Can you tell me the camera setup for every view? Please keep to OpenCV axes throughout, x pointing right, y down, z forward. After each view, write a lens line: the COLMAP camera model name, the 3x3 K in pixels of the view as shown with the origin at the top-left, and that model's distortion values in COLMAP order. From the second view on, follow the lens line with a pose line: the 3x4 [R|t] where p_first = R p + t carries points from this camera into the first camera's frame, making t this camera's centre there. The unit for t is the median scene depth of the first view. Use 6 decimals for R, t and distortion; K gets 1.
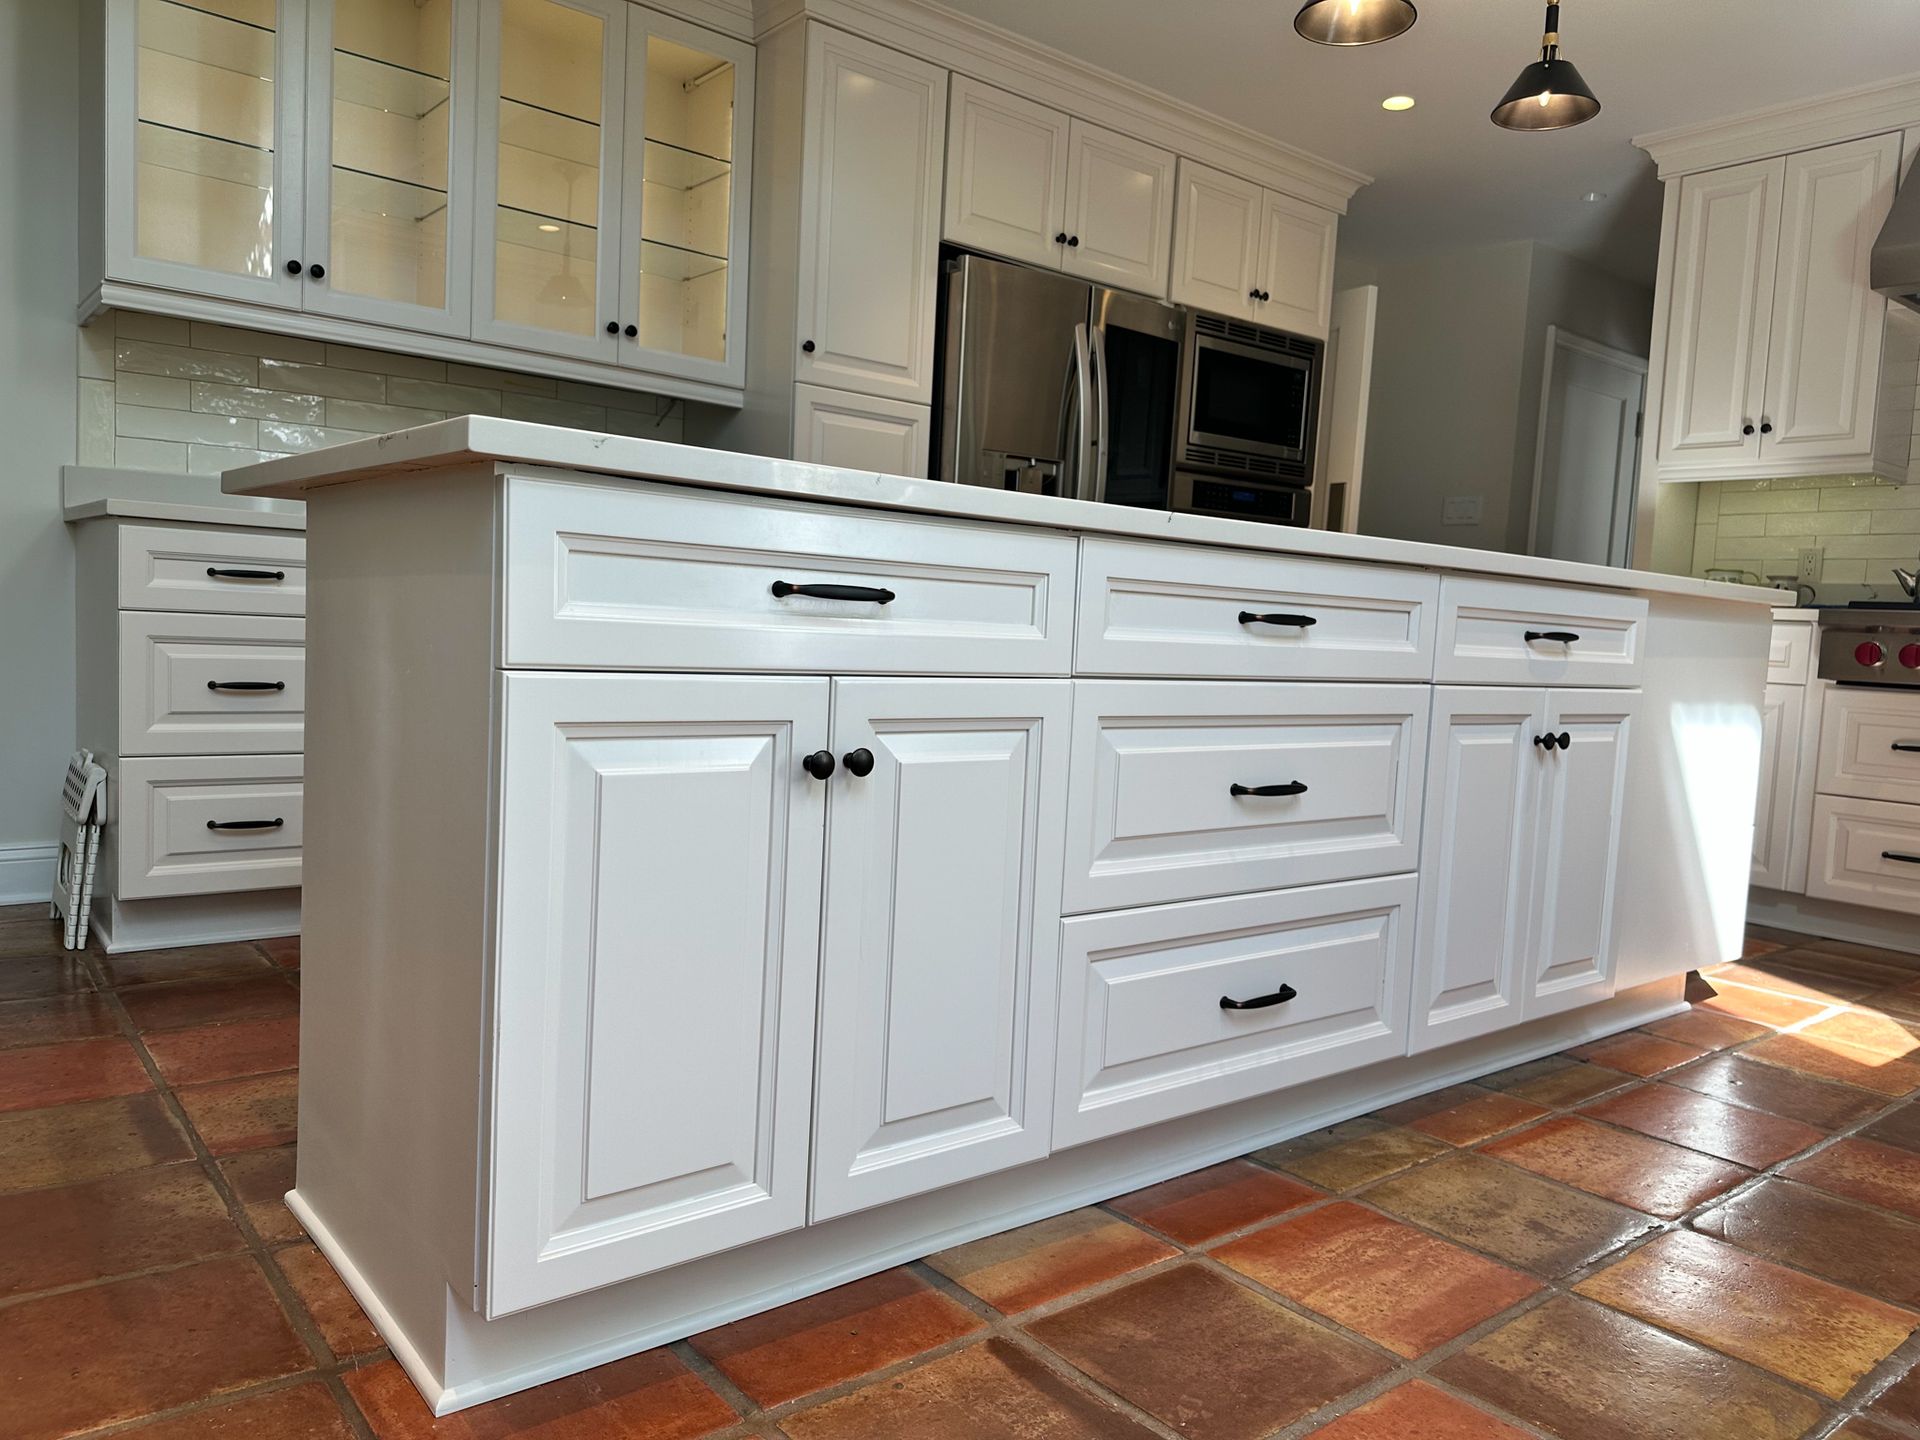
lens RADIAL K [[1356.6, 0, 968.1], [0, 1356.6, 725.8], [0, 0, 1]] dist [0.090686, -0.097451]
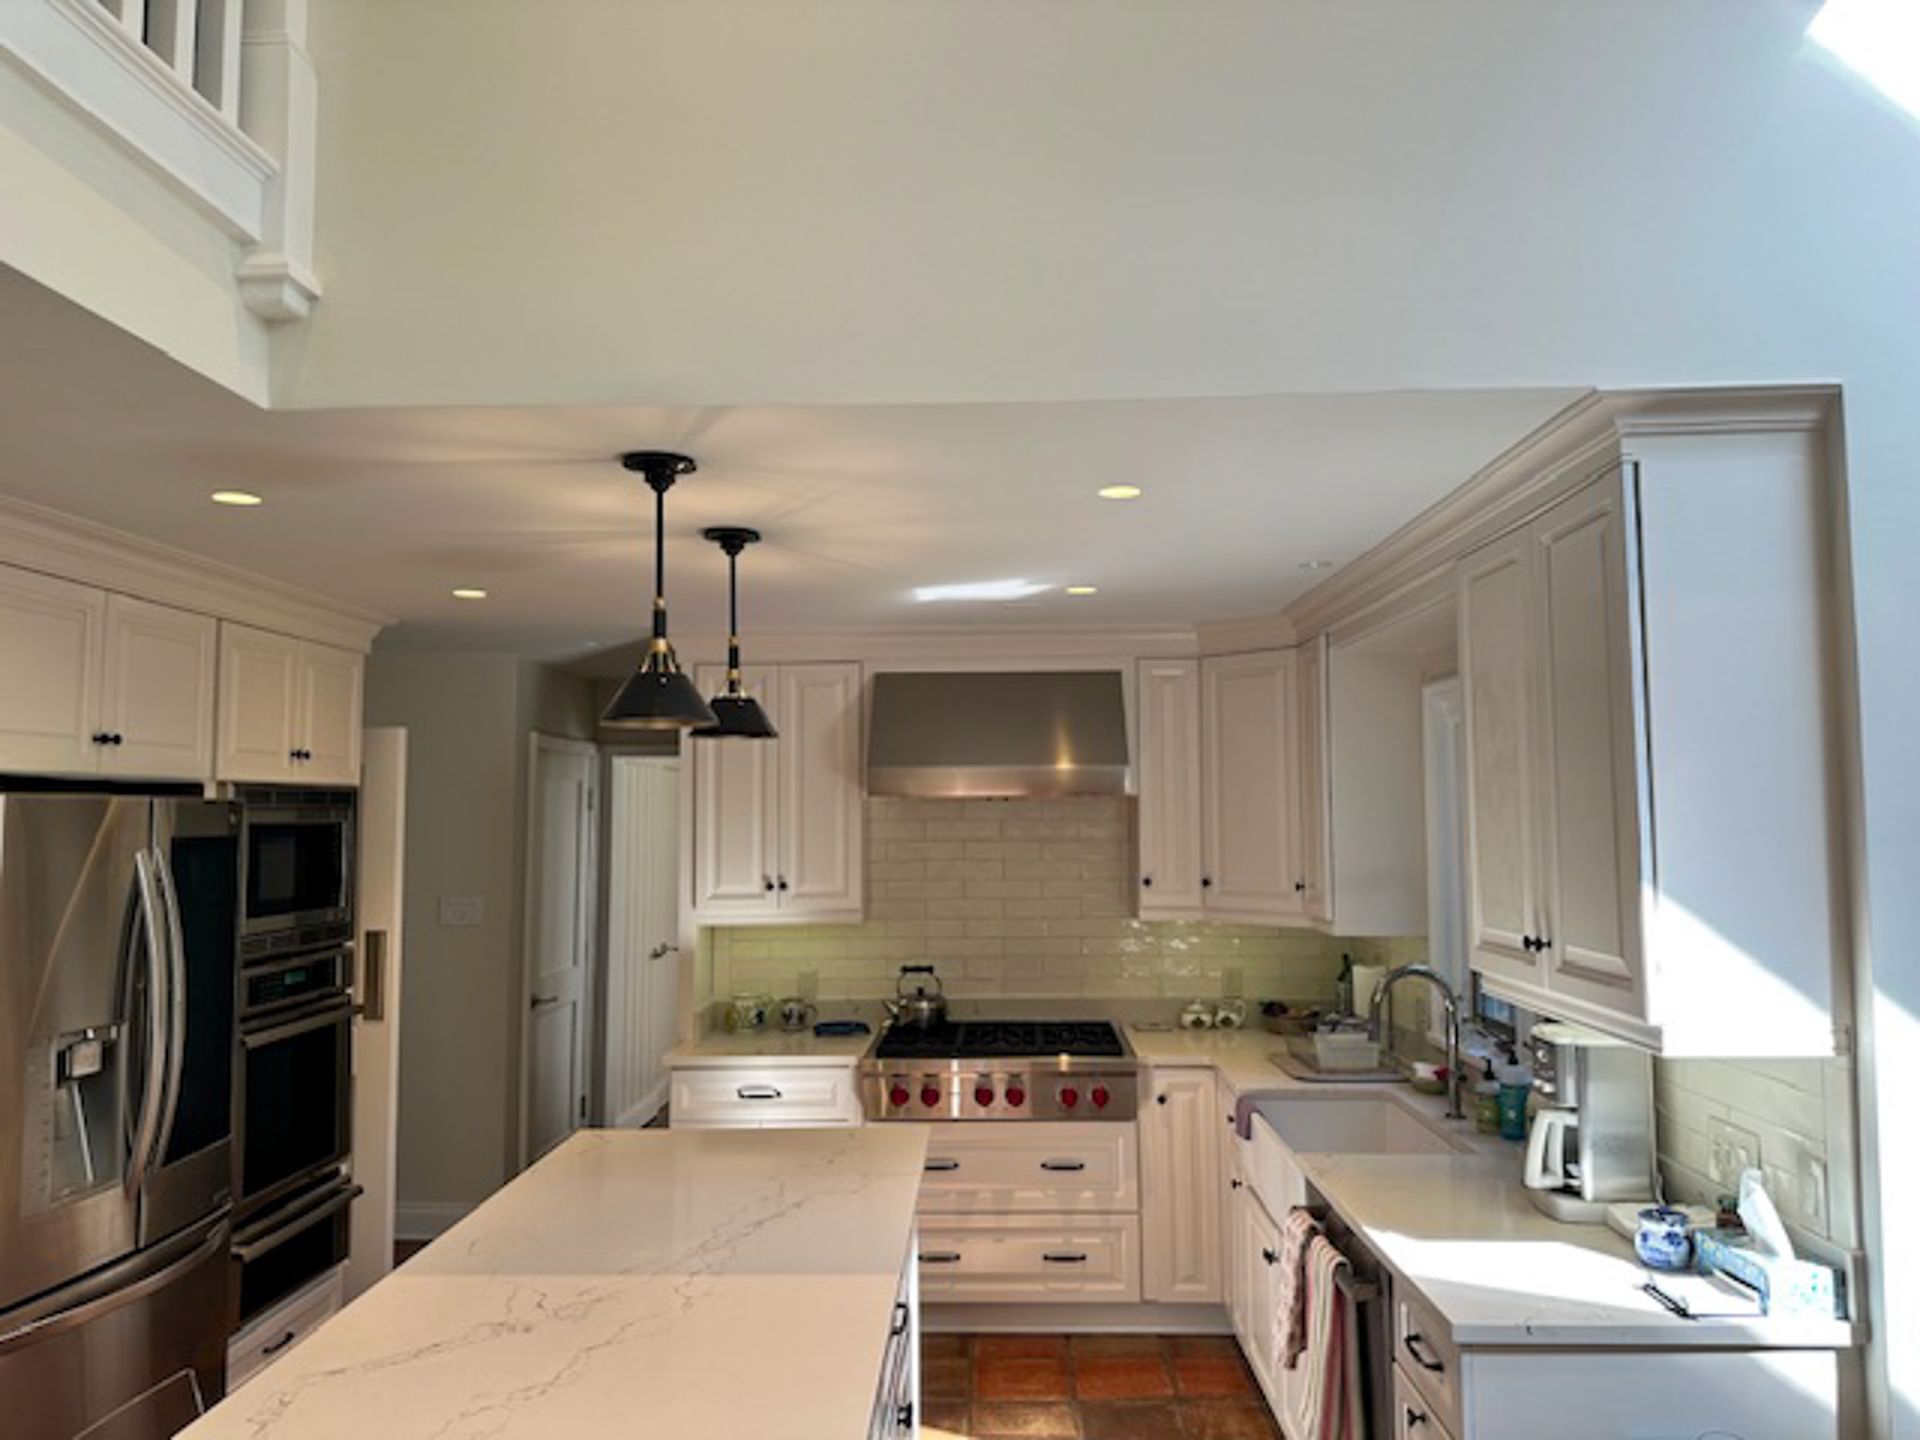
lens RADIAL K [[1356.6, 0, 968.1], [0, 1356.6, 725.8], [0, 0, 1]] dist [0.090686, -0.097451]
pose [[0.650998, -0.009328, 0.759022, -0.215412], [0.107875, 0.990913, -0.080344, -0.244736], [-0.751375, 0.134183, 0.646088, 0.102082]]
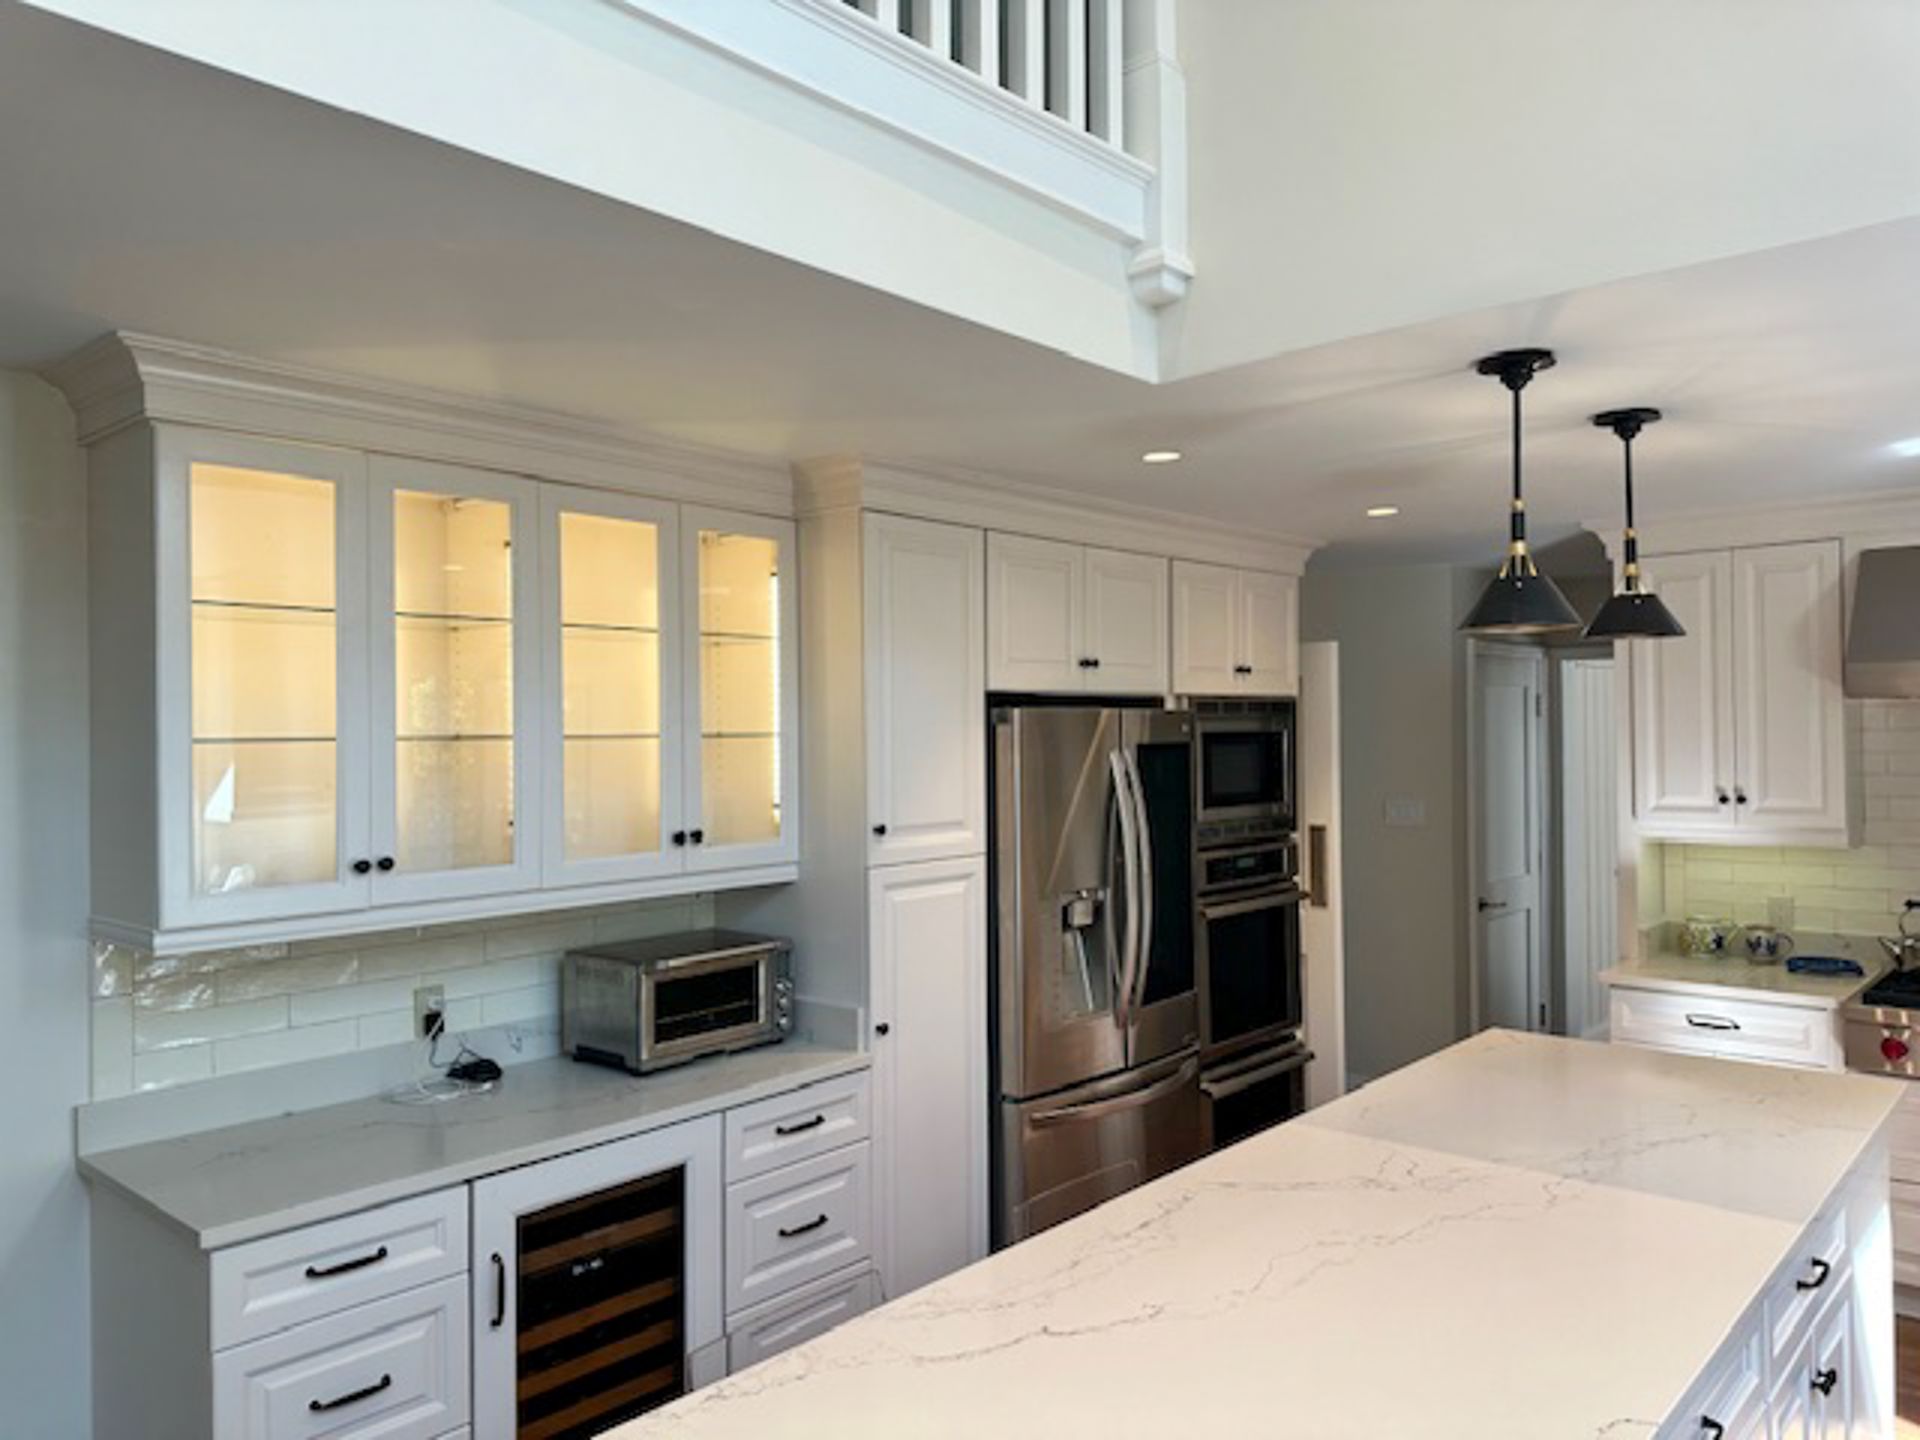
lens RADIAL K [[1356.6, 0, 968.1], [0, 1356.6, 725.8], [0, 0, 1]] dist [0.090686, -0.097451]
pose [[0.984896, -0.066087, 0.160039, -0.179436], [0.079926, 0.993453, -0.081630, -0.236265], [-0.153596, 0.093188, 0.983730, 0.039828]]
